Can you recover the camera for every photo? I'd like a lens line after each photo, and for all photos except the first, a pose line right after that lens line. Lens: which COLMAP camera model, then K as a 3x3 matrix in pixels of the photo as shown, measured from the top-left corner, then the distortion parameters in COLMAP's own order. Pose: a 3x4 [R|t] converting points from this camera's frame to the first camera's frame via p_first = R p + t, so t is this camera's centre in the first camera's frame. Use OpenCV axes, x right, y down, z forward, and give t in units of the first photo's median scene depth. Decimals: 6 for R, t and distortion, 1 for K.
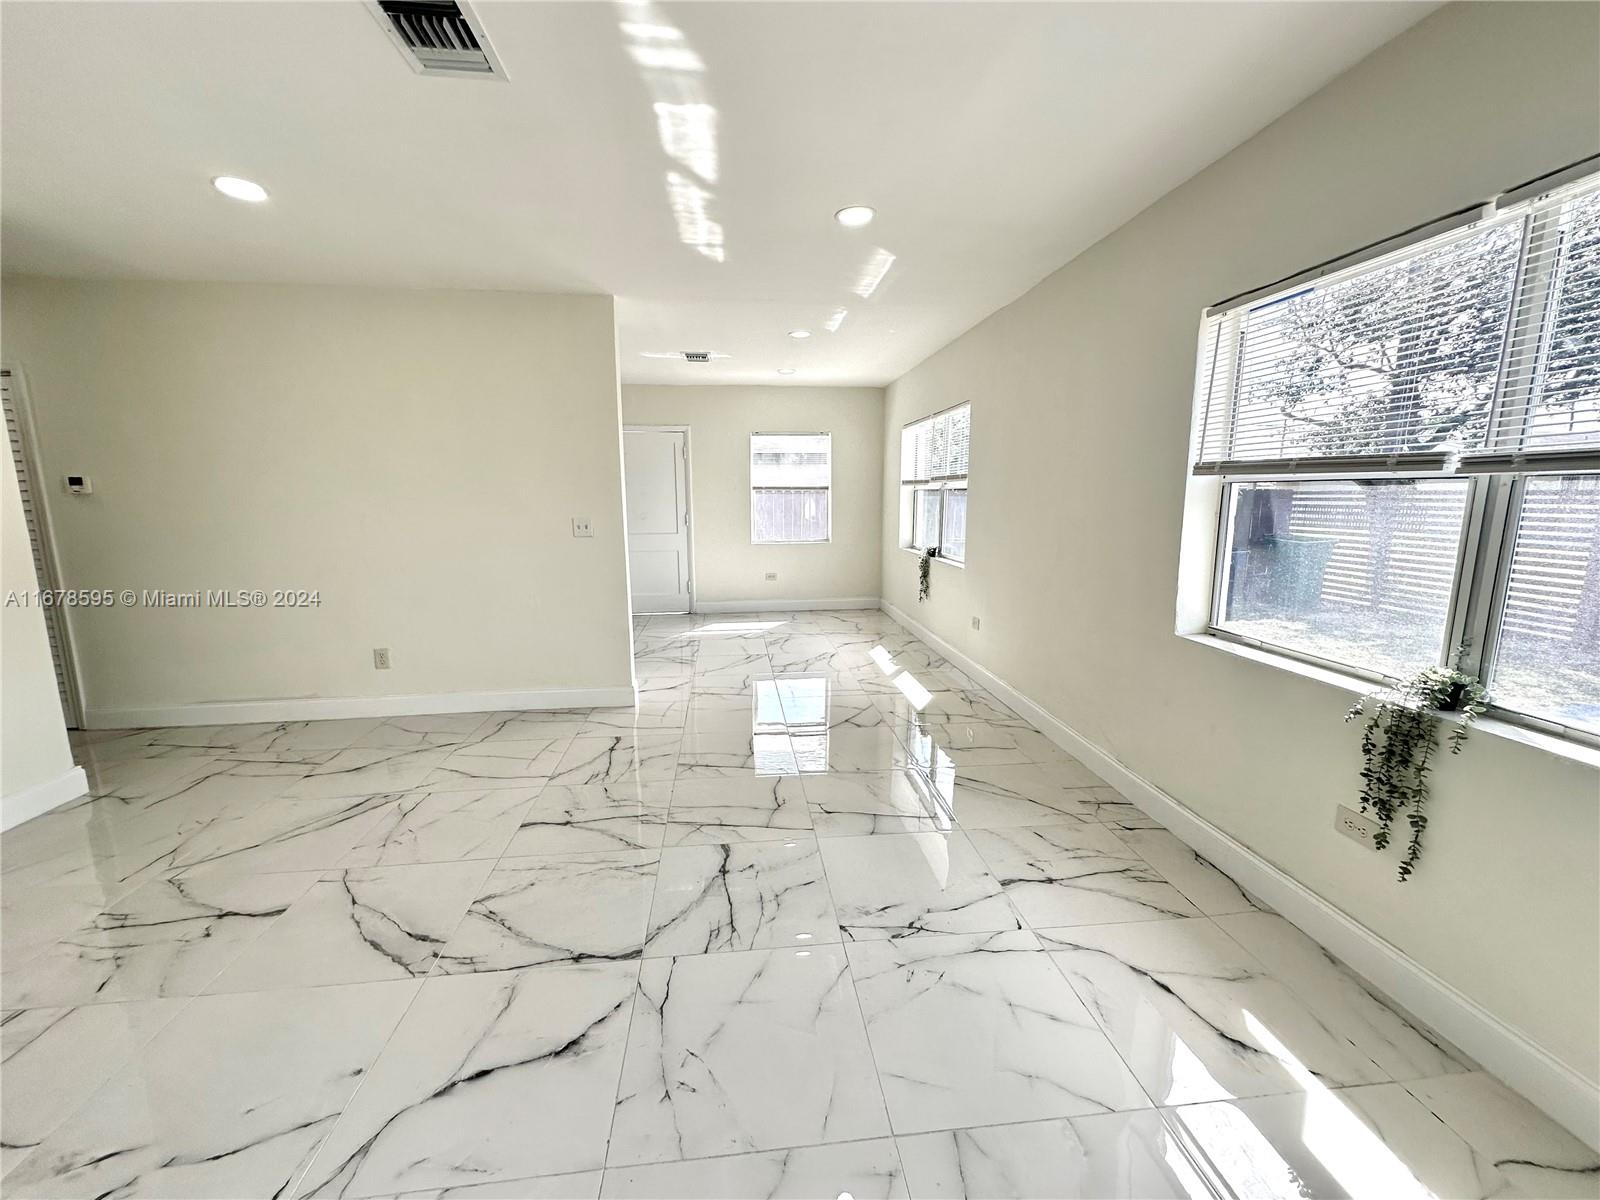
lens RADIAL K [[638.9, 0, 800.0], [0, 638.9, 600.0], [0, 0, 1]] dist [-0.002700, 0.000316]
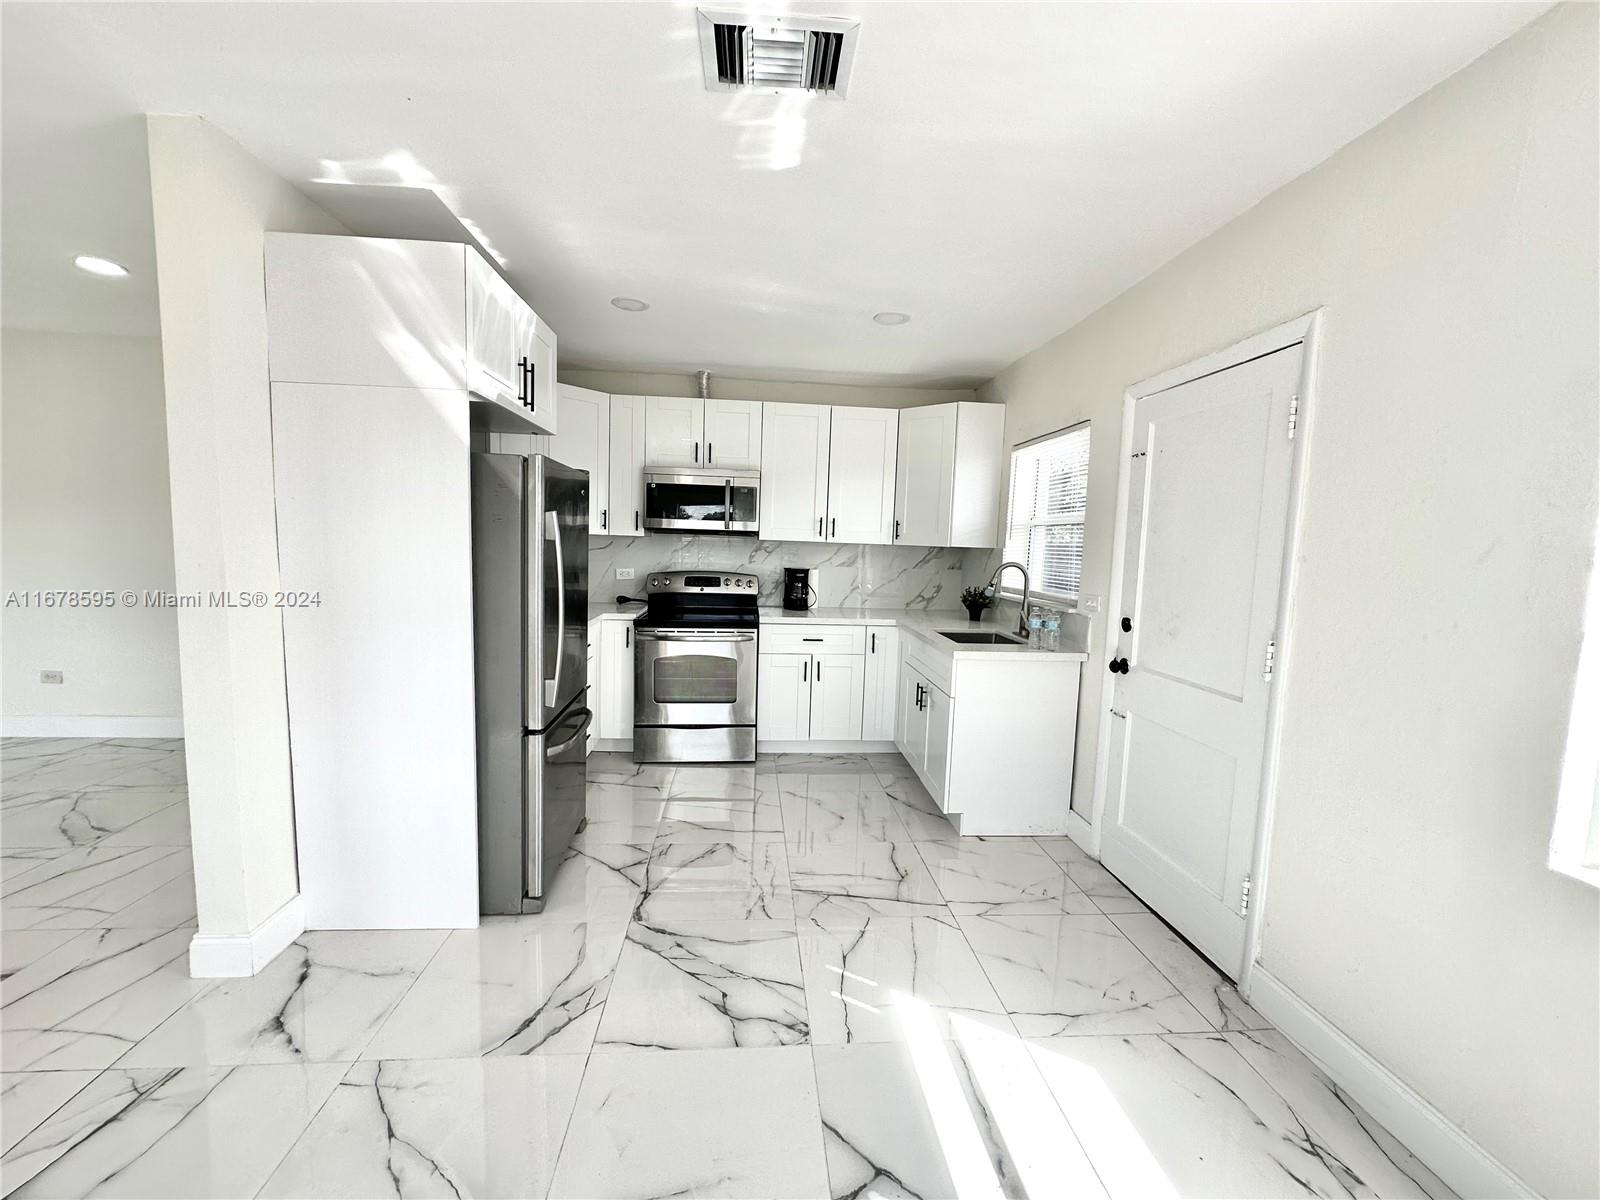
lens RADIAL K [[638.9, 0, 800.0], [0, 638.9, 600.0], [0, 0, 1]] dist [-0.002700, 0.000316]
pose [[-0.032491, 0.090531, -0.995364, 0.229838], [-0.194449, 0.976288, 0.095143, -0.318586], [0.980374, 0.196639, -0.014117, 1.836010]]
